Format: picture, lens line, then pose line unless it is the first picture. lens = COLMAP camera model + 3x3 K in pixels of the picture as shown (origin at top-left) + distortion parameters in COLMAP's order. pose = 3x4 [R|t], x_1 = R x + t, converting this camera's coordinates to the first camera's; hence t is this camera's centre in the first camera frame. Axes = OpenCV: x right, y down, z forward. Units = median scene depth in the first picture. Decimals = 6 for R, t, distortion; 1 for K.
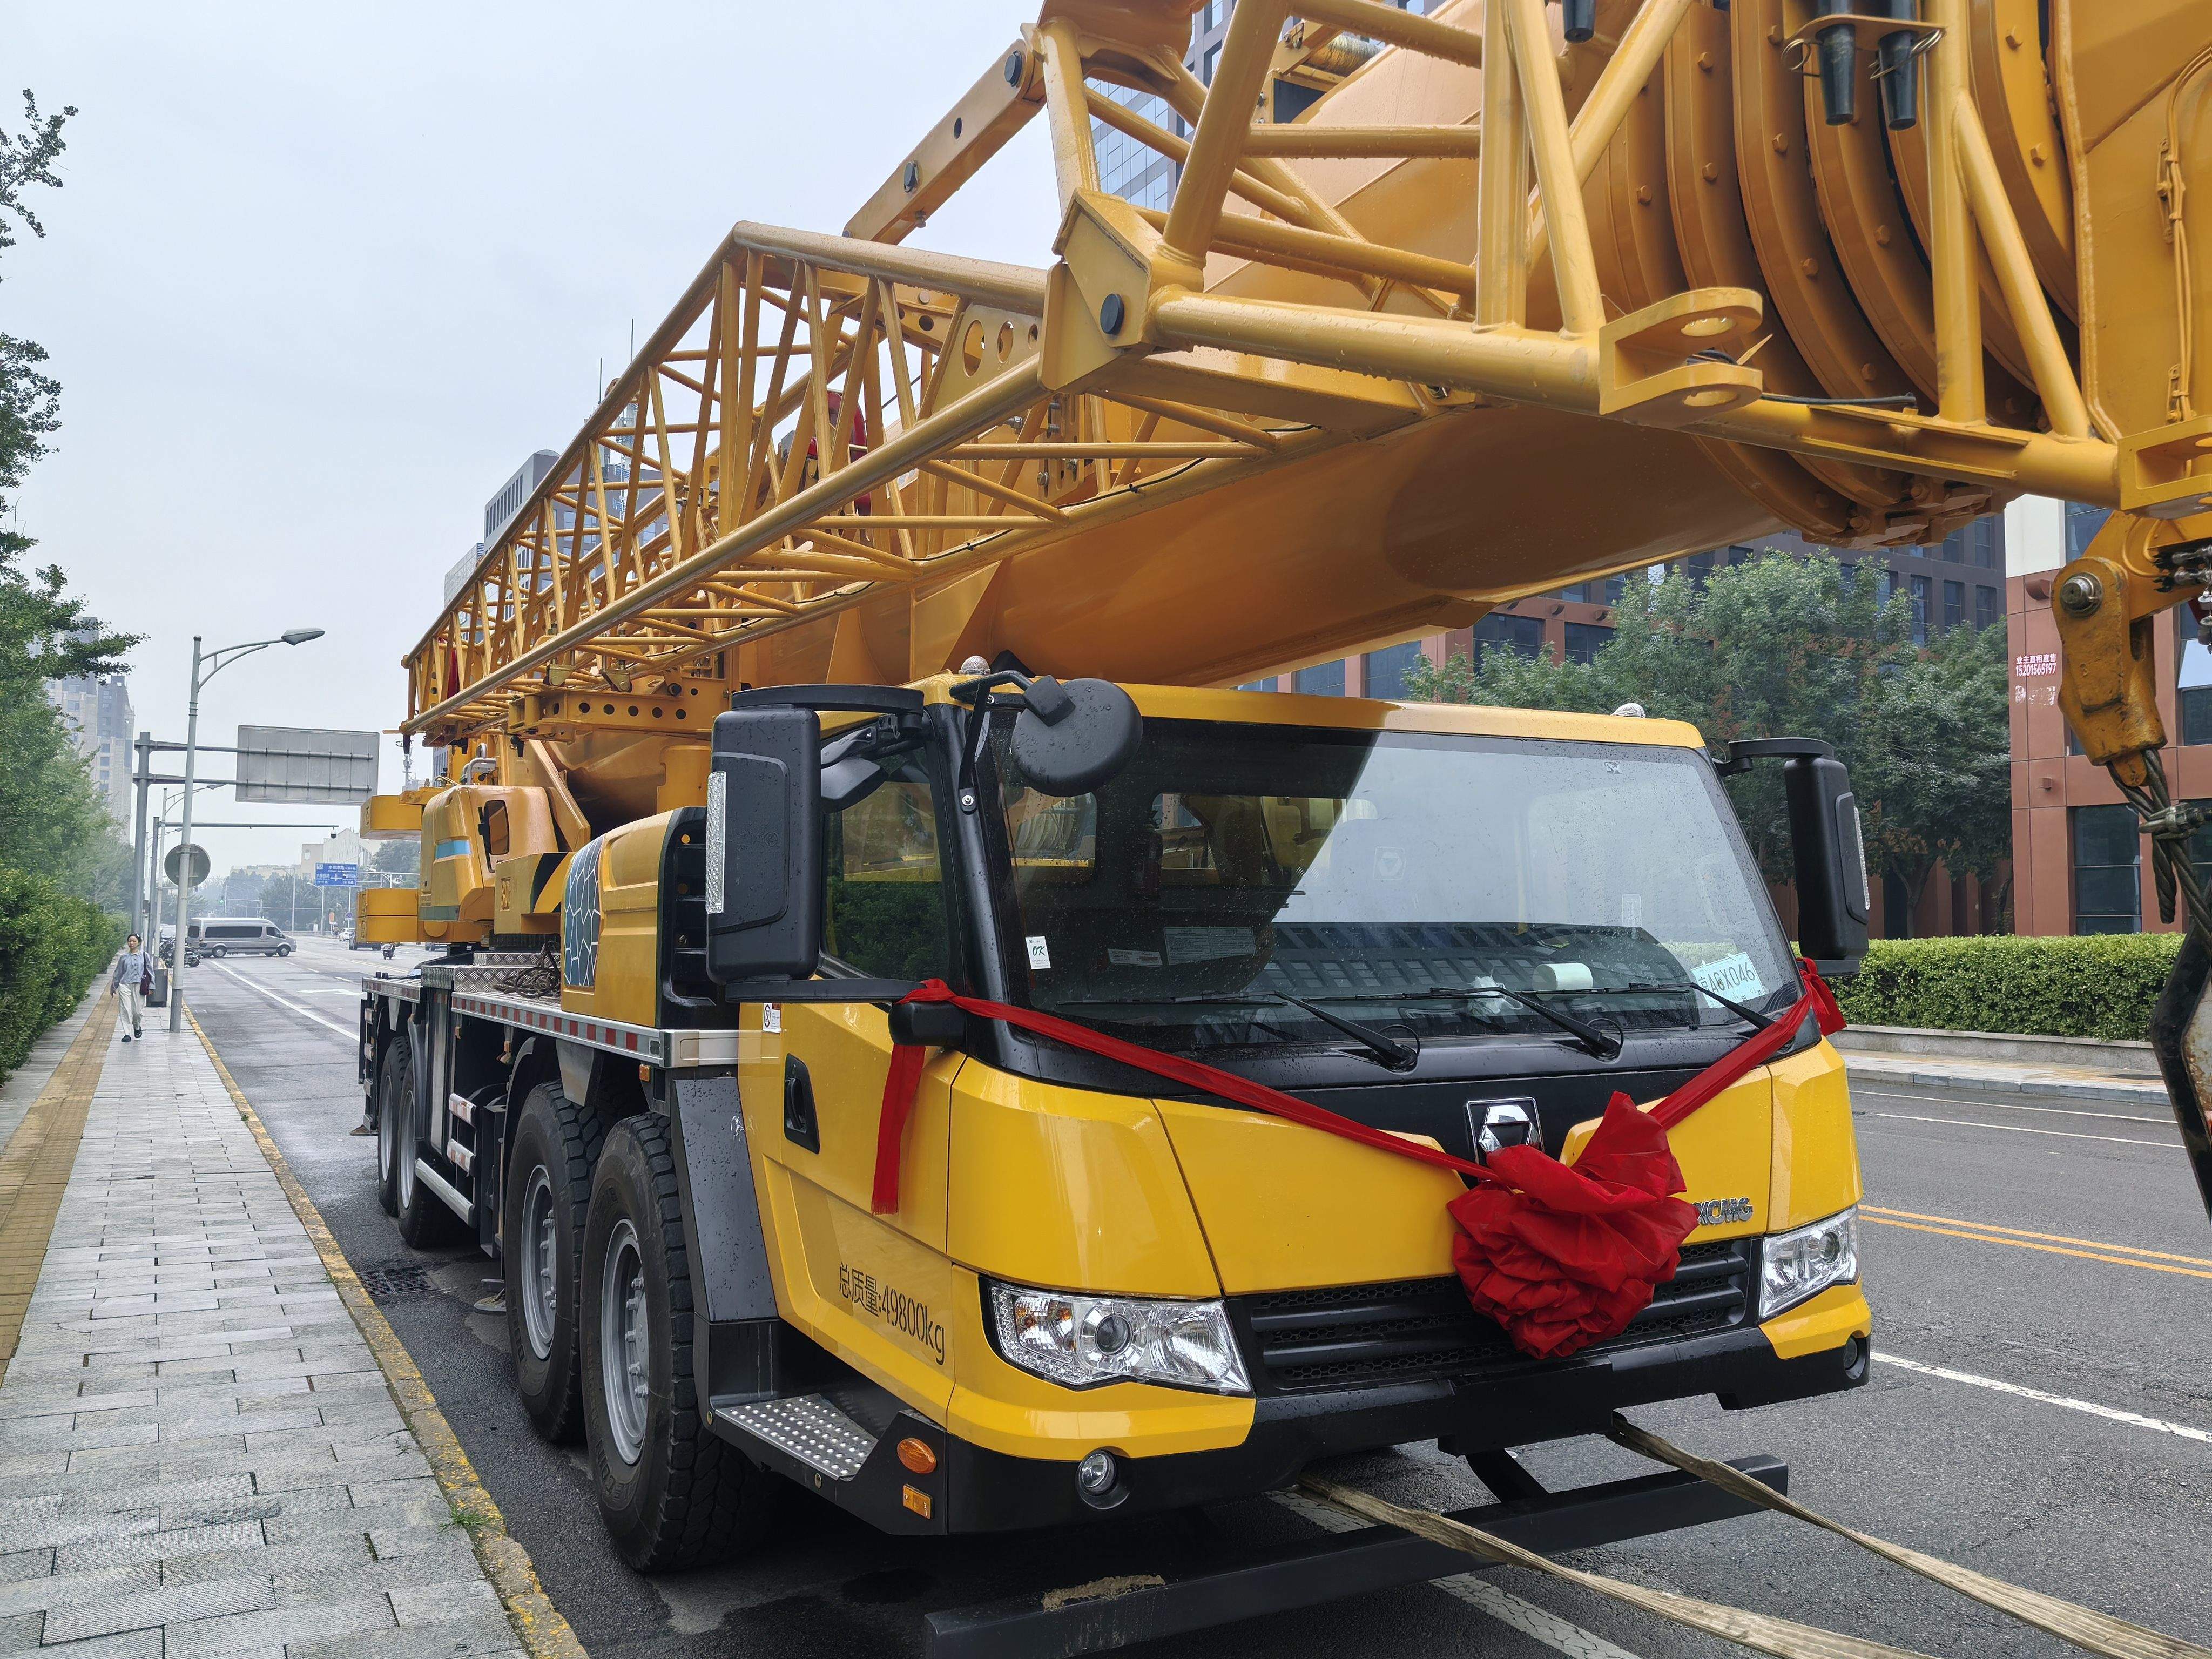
lens RADIAL K [[1732.1, 0, 1106.0], [0, 1732.1, 829.5], [0, 0, 1]] dist [0.016868, 0.001599]
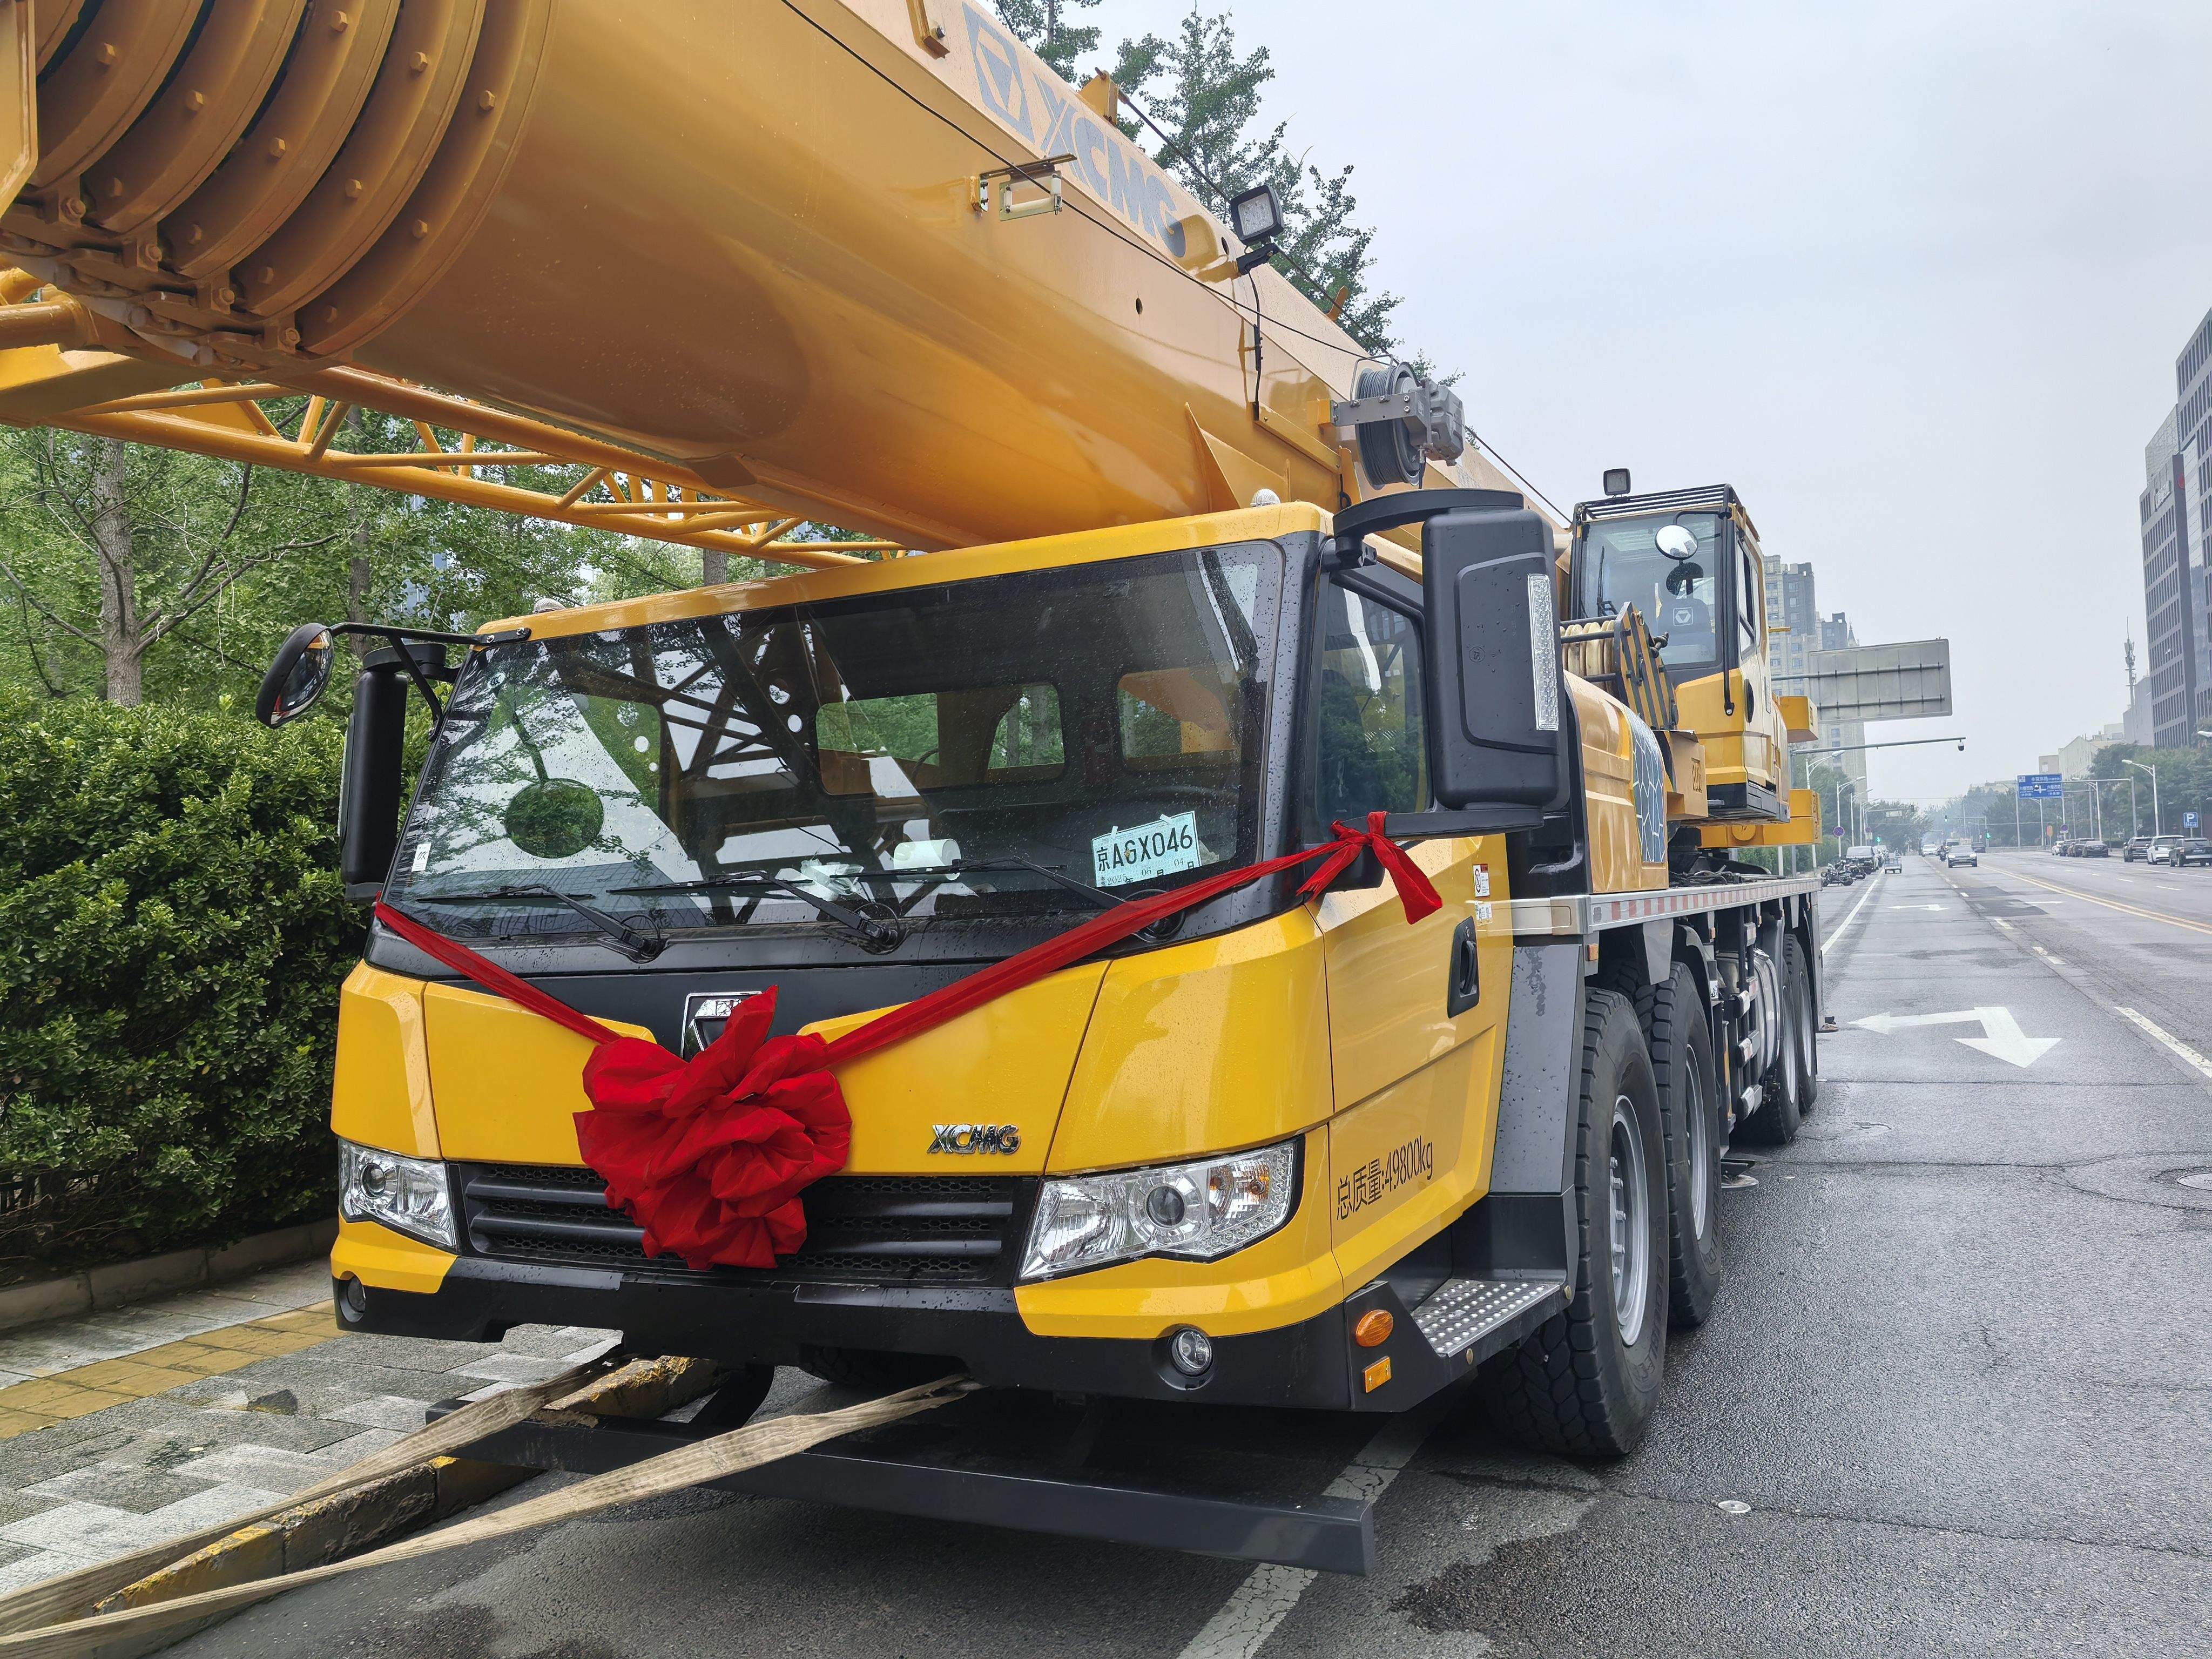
lens RADIAL K [[1755.2, 0, 1106.0], [0, 1755.2, 829.5], [0, 0, 1]] dist [0.001120, -0.004169]
pose [[0.587499, -0.058888, -0.807080, 0.879926], [0.096338, 0.995346, -0.002497, 0.072076], [0.803470, -0.076285, 0.590437, 0.488554]]
